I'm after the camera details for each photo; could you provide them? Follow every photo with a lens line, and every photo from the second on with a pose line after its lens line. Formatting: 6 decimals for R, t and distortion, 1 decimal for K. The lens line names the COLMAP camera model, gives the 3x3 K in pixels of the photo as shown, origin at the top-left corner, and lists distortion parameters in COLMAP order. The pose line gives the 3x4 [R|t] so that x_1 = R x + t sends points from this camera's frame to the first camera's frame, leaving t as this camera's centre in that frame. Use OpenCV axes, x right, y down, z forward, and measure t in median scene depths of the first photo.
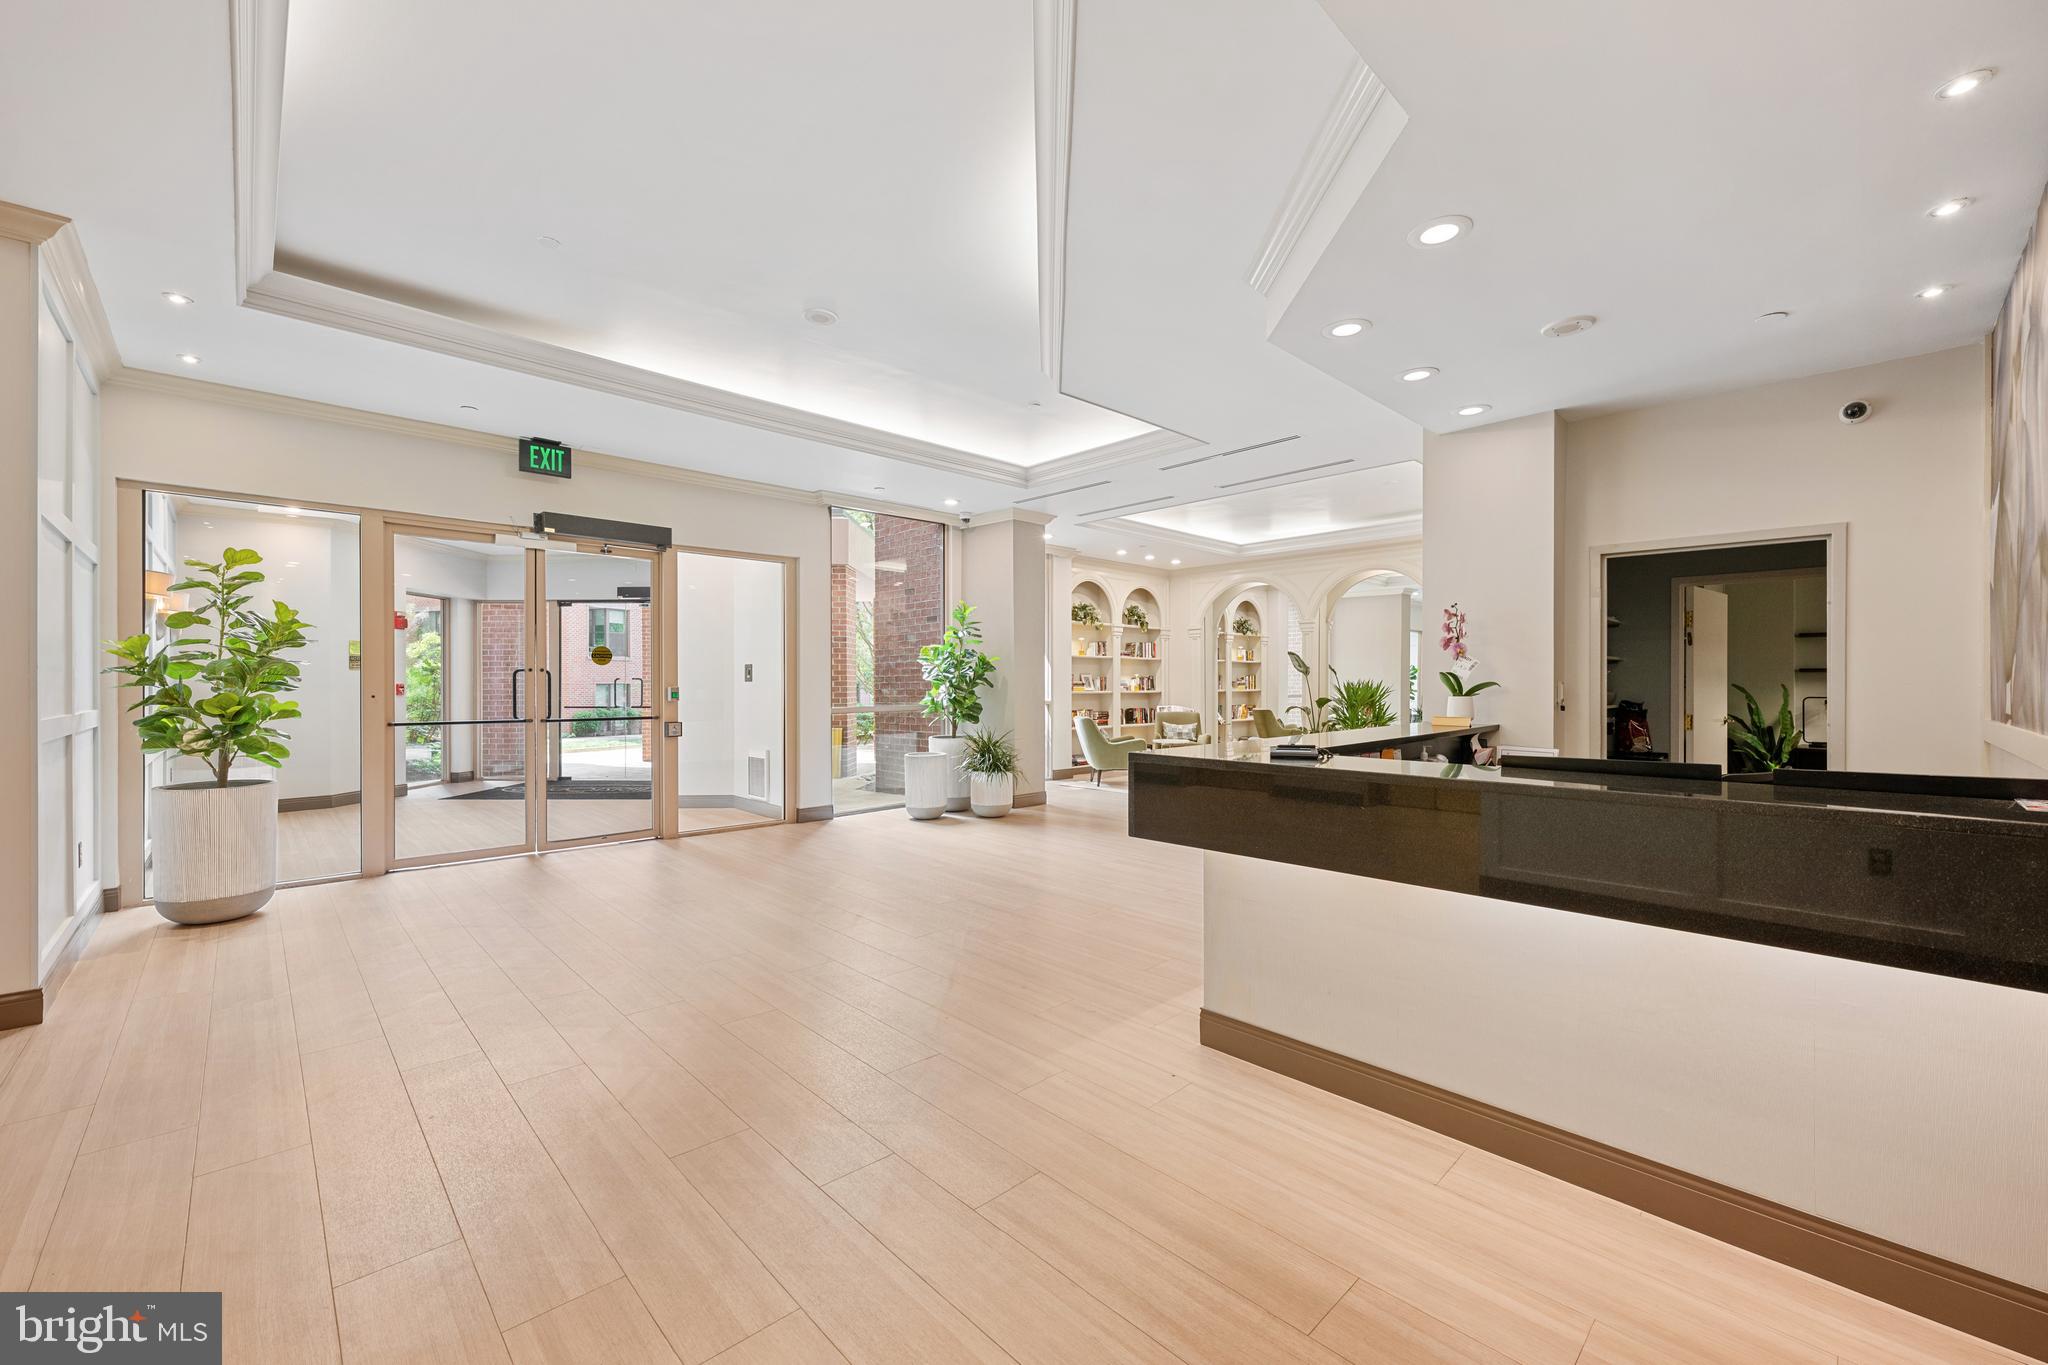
lens RADIAL K [[811.3, 0, 1025.1], [0, 811.3, 684.1], [0, 0, 1]] dist [0.000162, 0.000110]
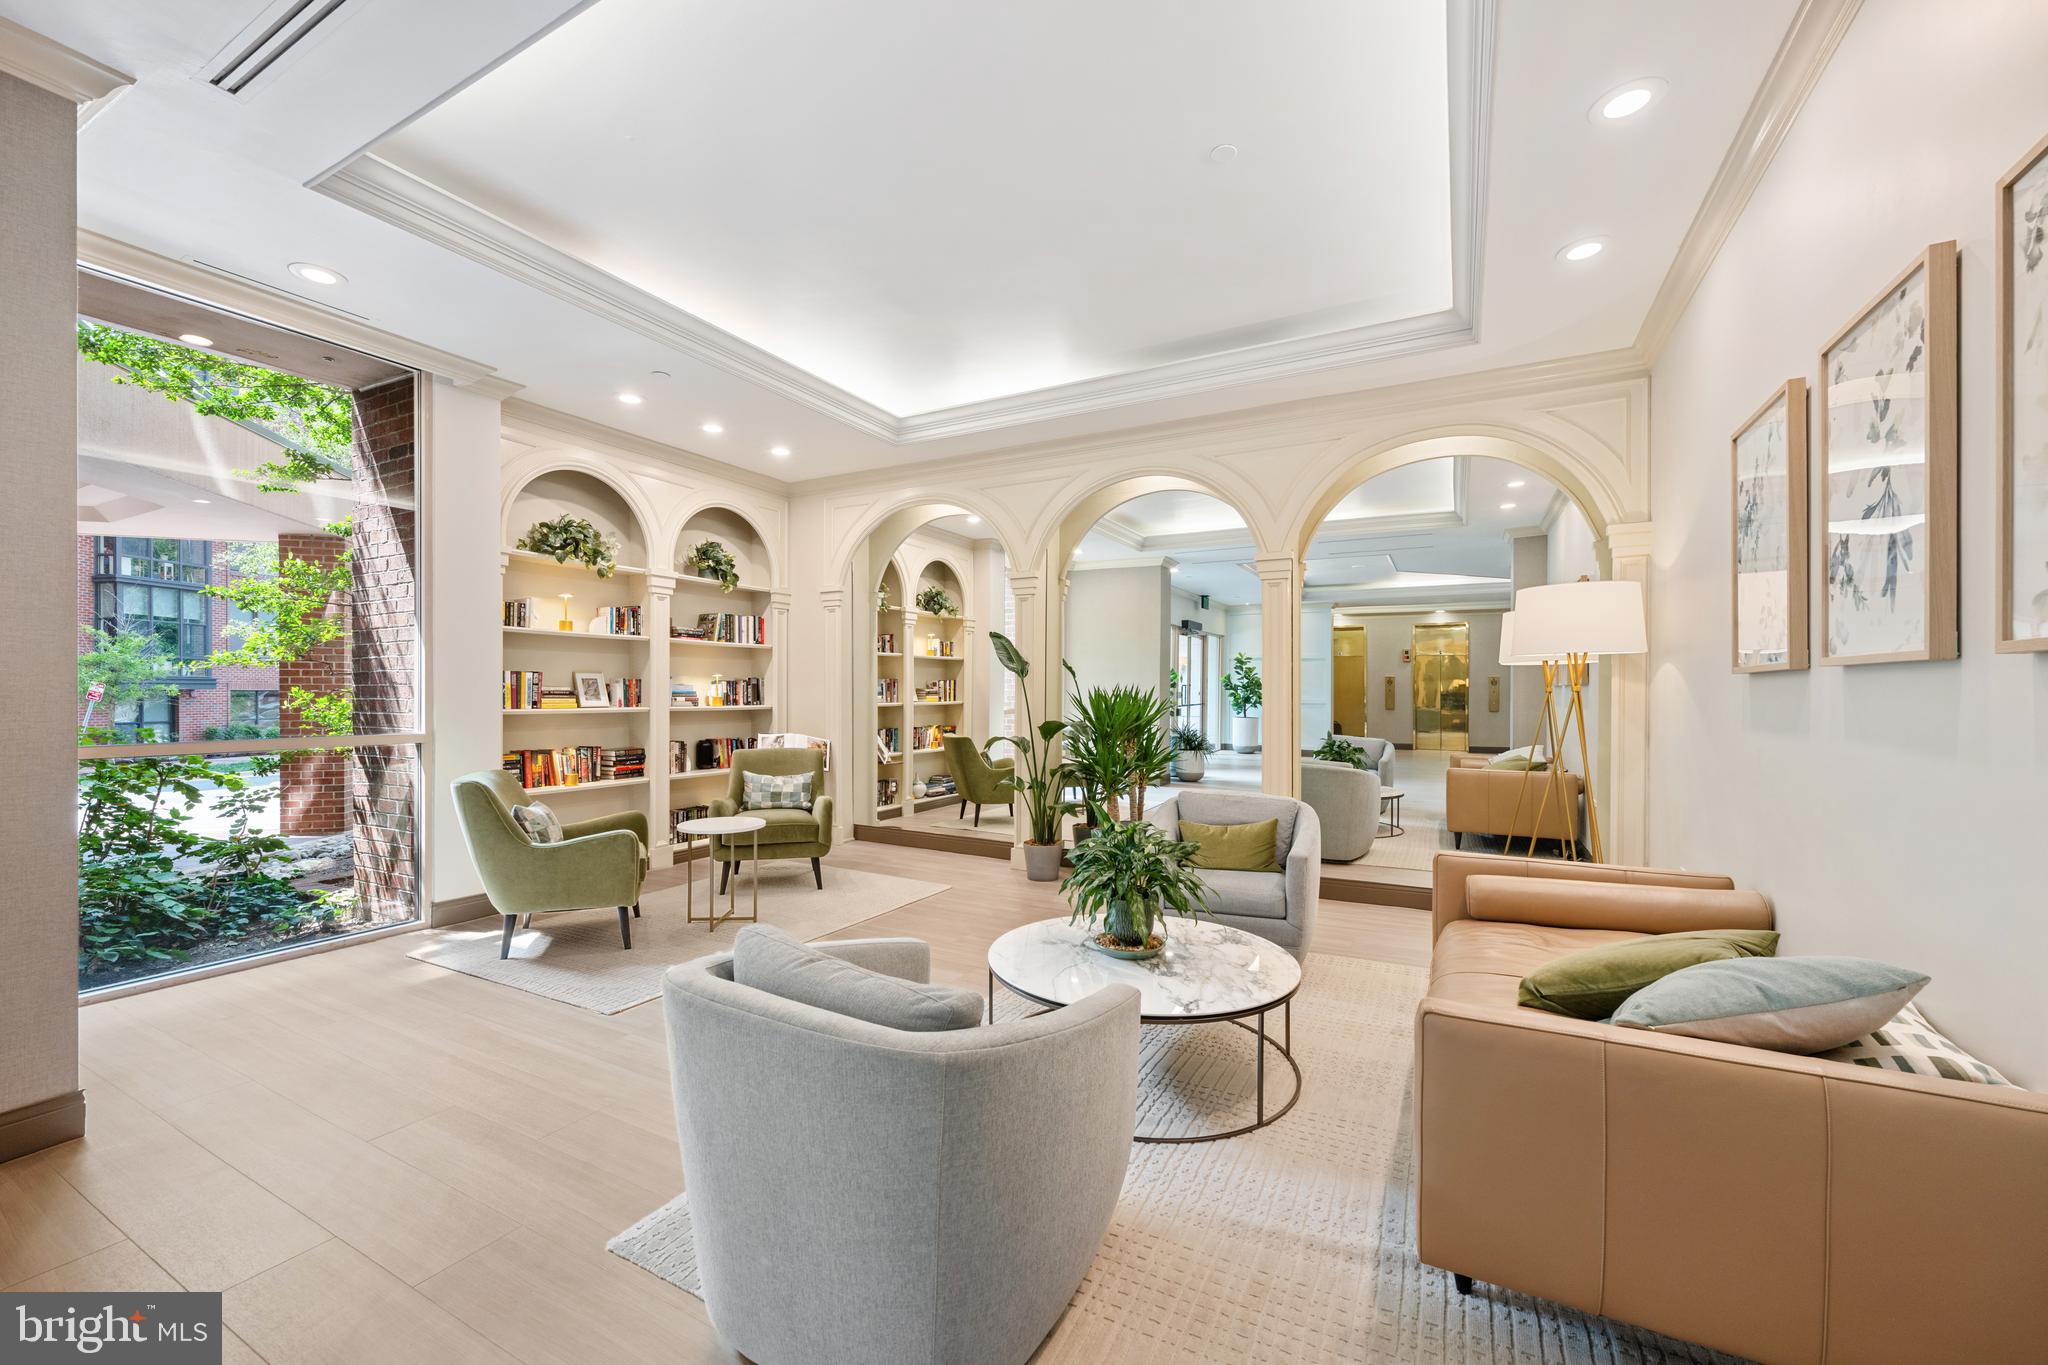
lens RADIAL K [[811.3, 0, 1025.1], [0, 811.3, 684.1], [0, 0, 1]] dist [0.000162, 0.000110]
pose [[0.951561, 0.004678, 0.307424, 0.165553], [-0.001437, 0.999941, -0.010767, -0.000561], [-0.307456, 0.009804, 0.951512, 0.443225]]
